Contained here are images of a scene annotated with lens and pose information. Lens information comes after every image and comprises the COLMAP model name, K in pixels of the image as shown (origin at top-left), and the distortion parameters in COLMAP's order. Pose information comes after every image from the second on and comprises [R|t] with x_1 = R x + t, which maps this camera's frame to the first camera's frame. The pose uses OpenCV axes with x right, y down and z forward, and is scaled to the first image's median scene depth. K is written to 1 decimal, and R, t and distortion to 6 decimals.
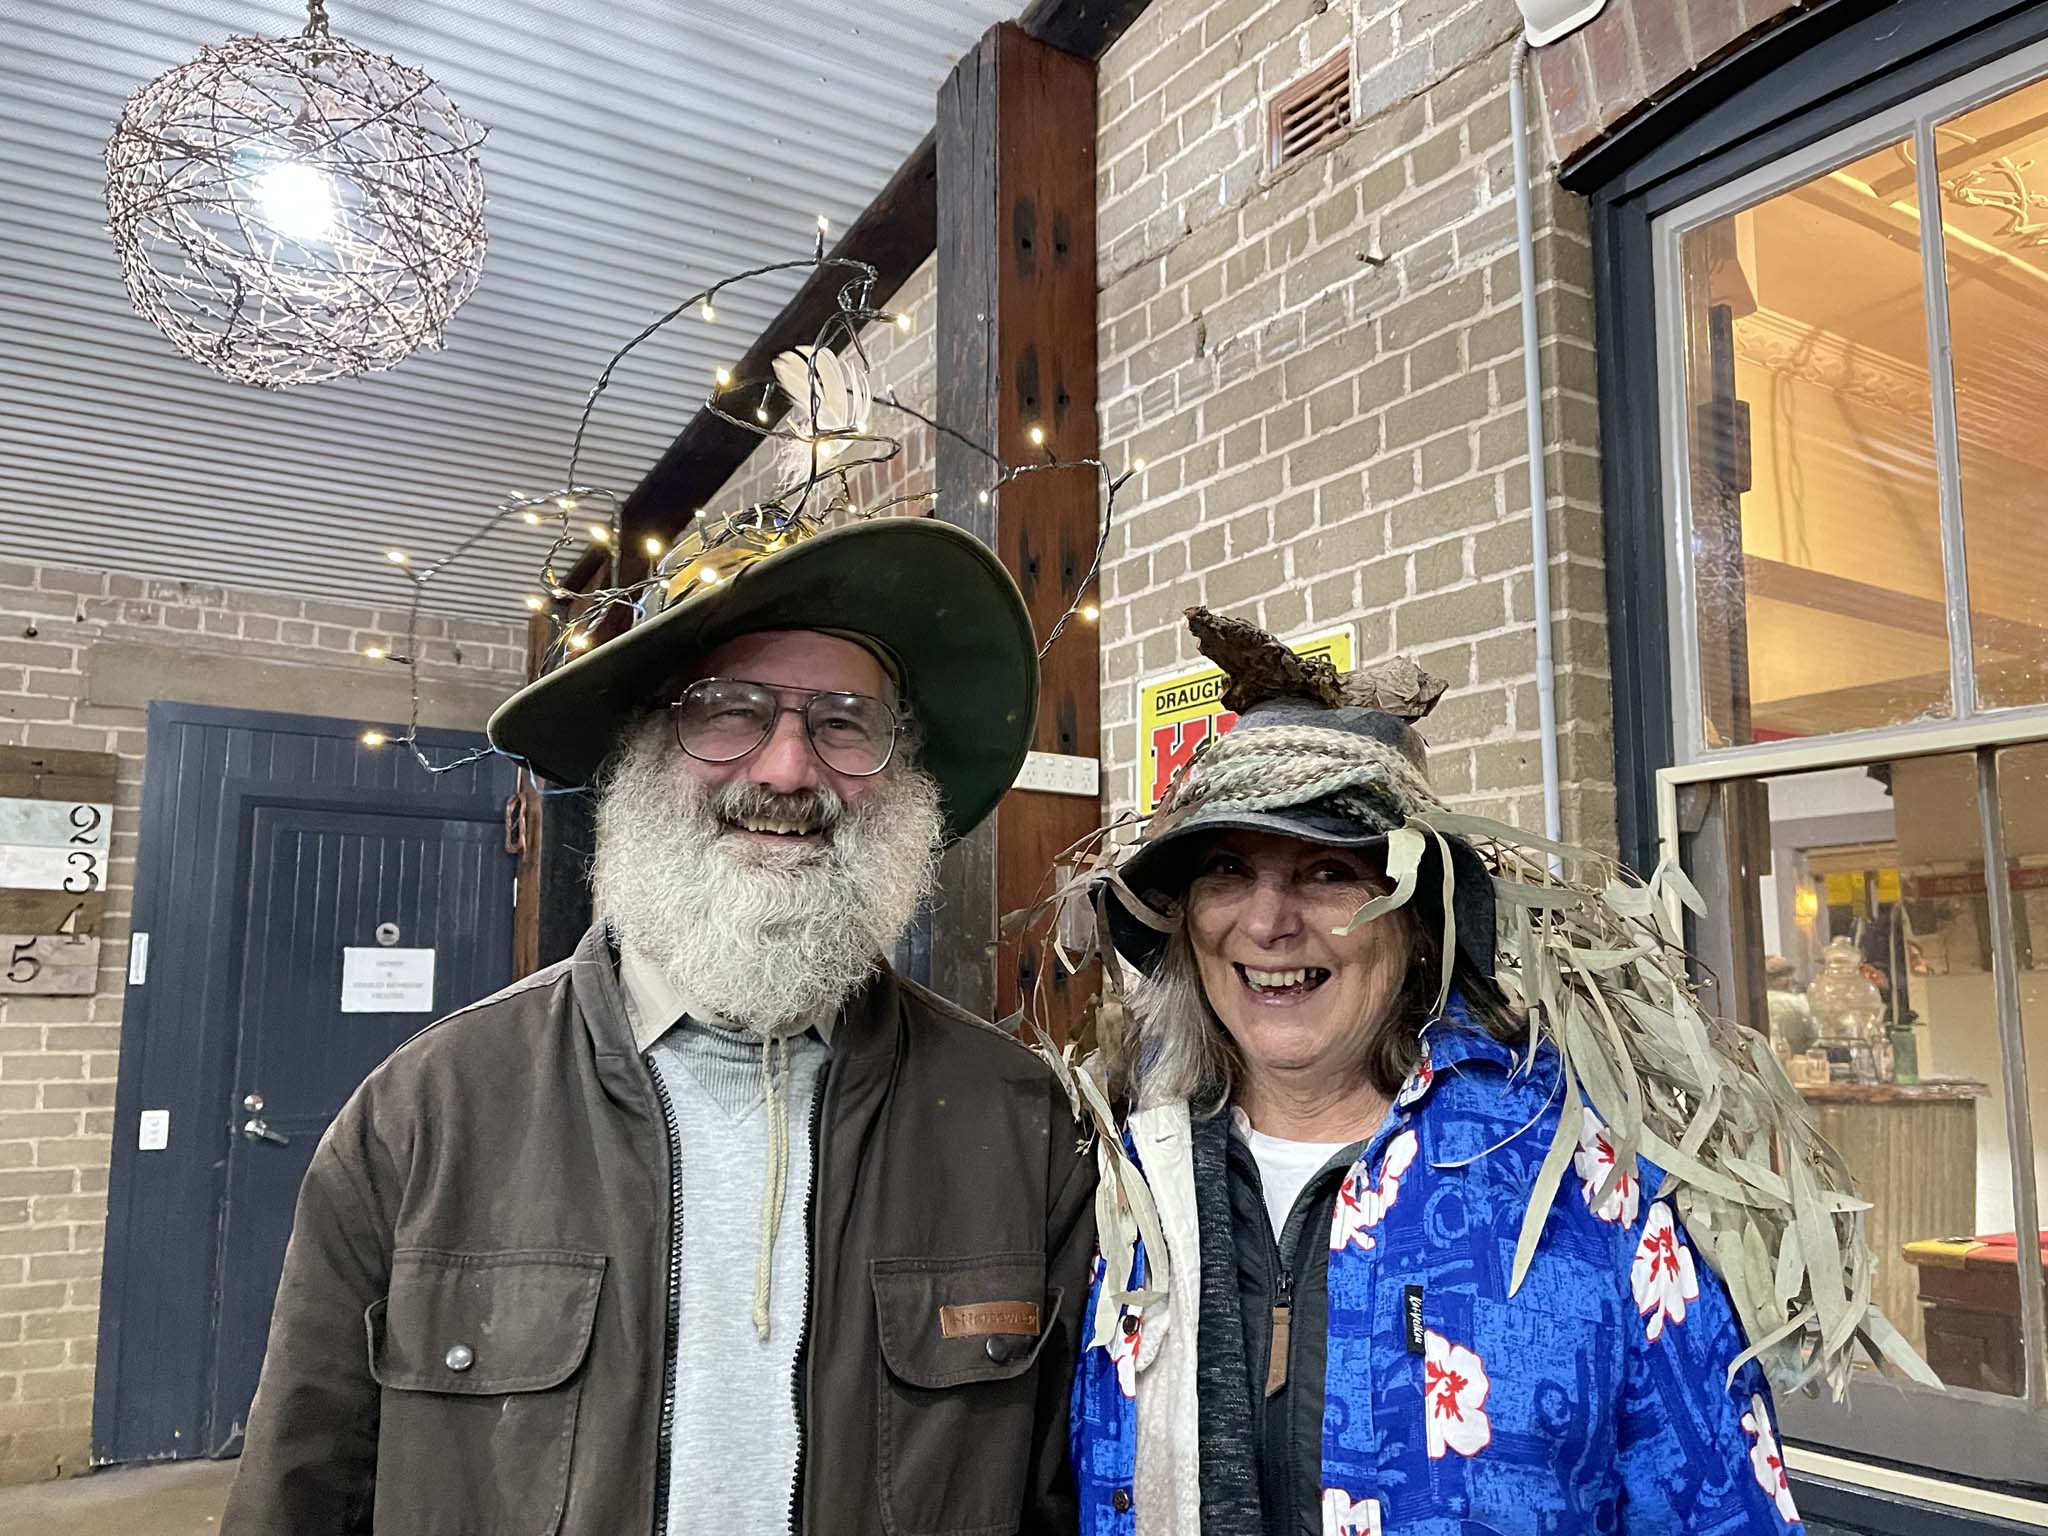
lens RADIAL K [[1723.2, 0, 1037.7], [0, 1723.2, 762.1], [0, 0, 1]] dist [0.058385, -0.050310]
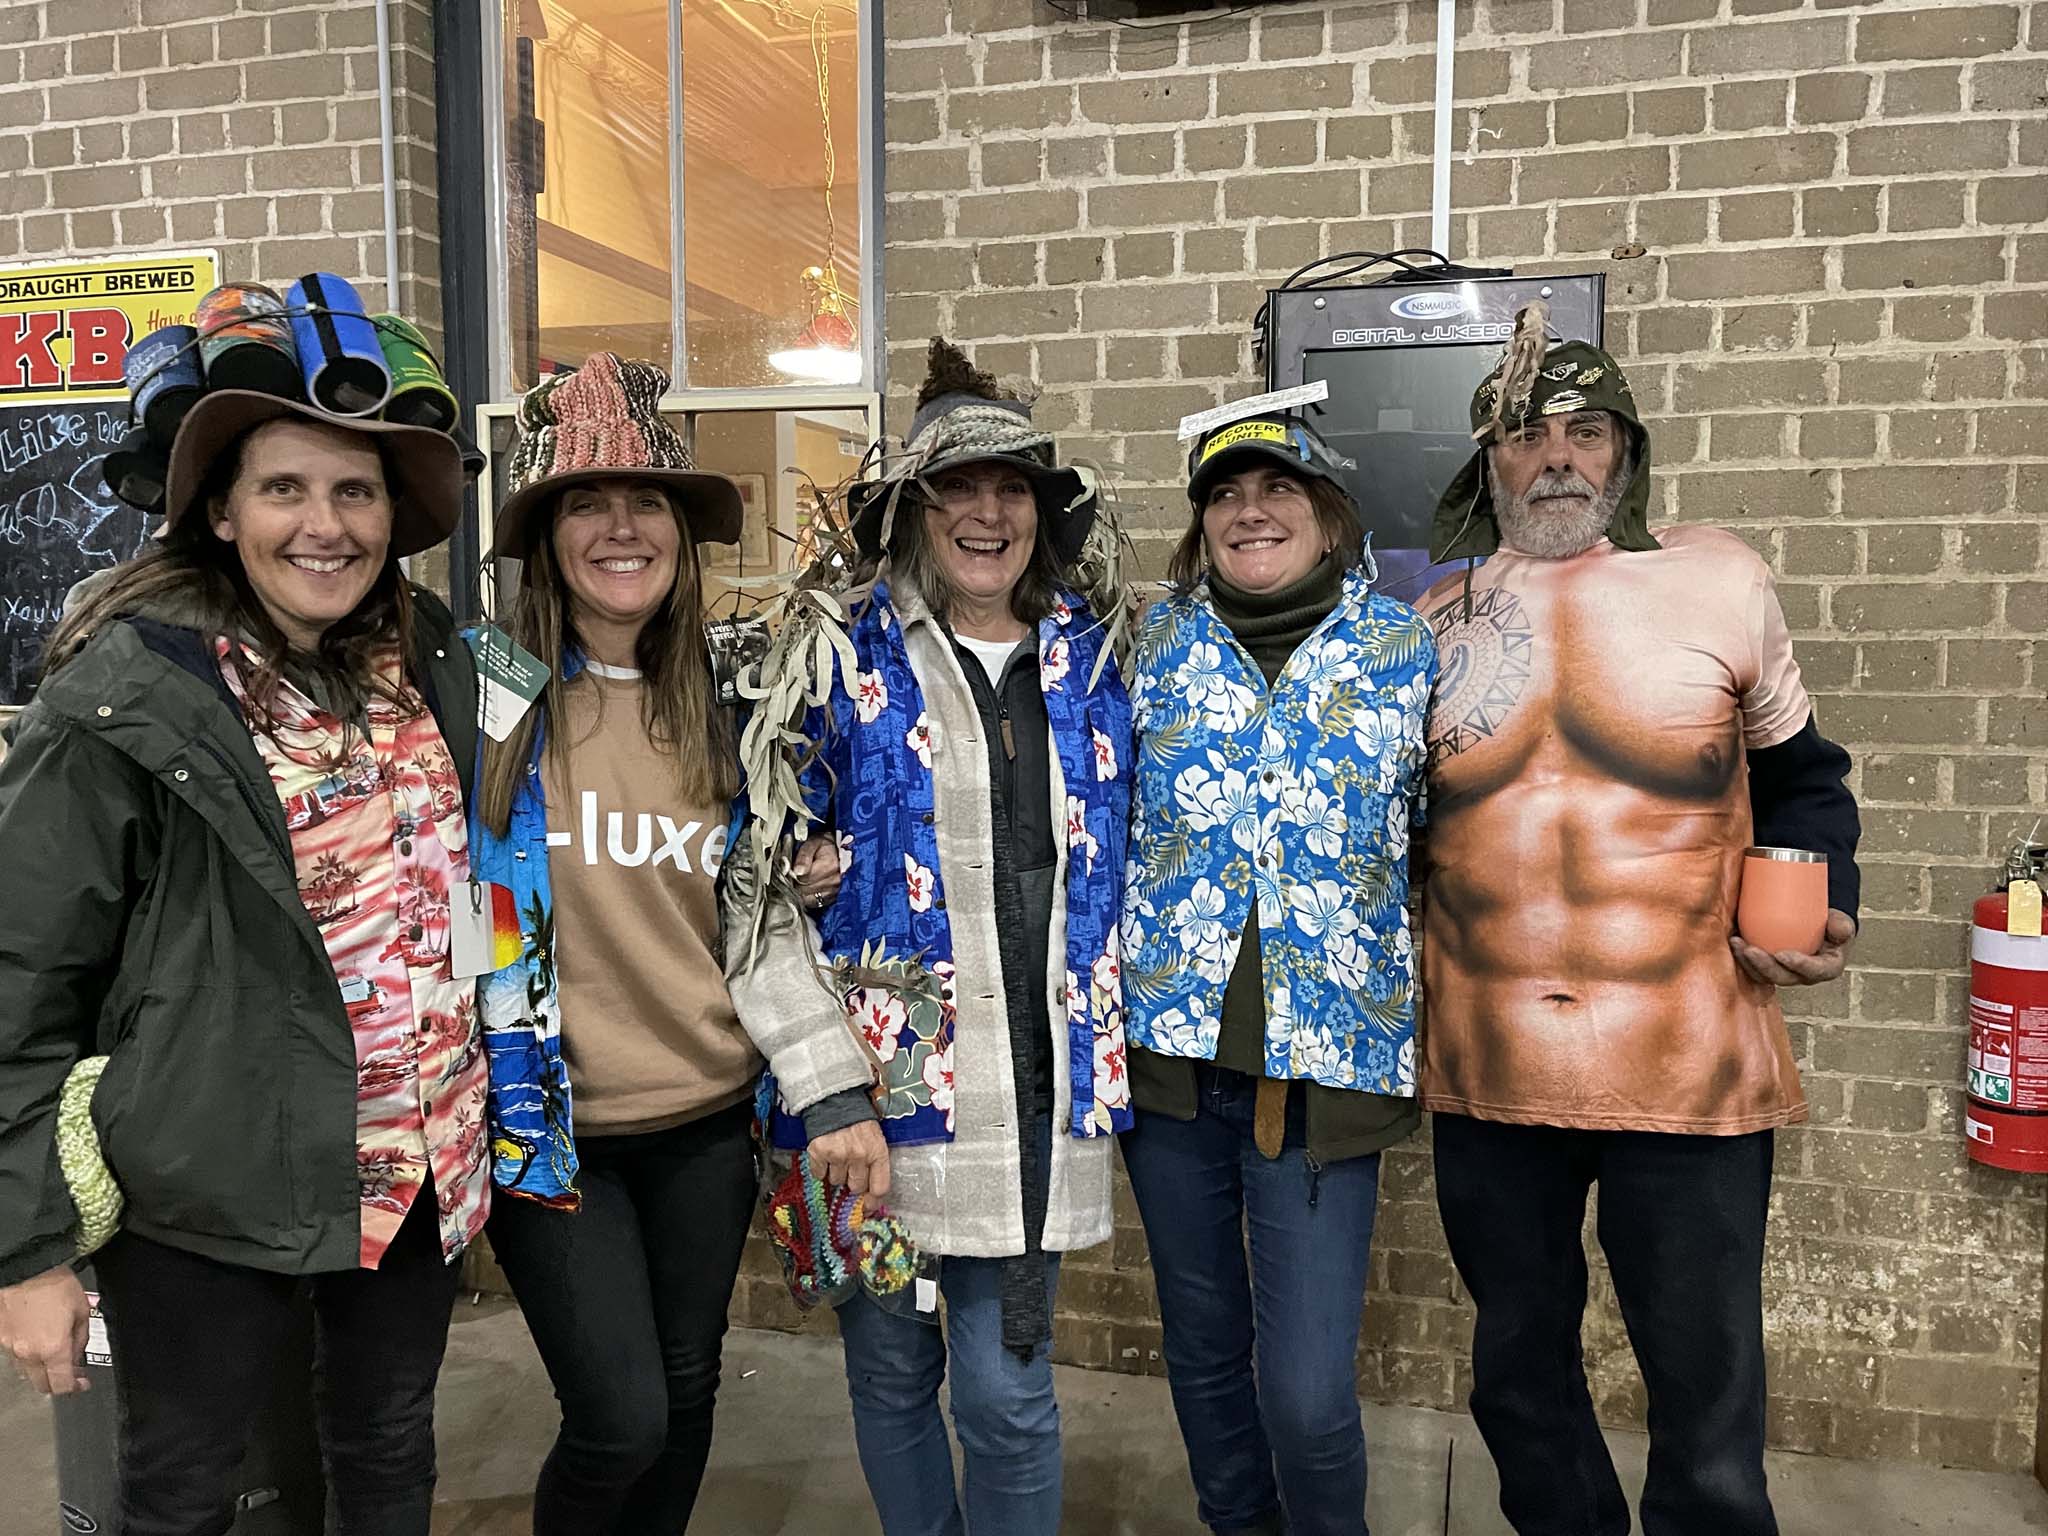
lens RADIAL K [[1723.2, 0, 1025.5], [0, 1723.2, 753.1], [0, 0, 1]] dist [0.058385, -0.050310]
pose [[0.766670, -0.054730, 0.639704, -0.174560], [-0.094811, 0.975786, 0.197111, -0.033482], [-0.635002, -0.211770, 0.742917, -0.300483]]
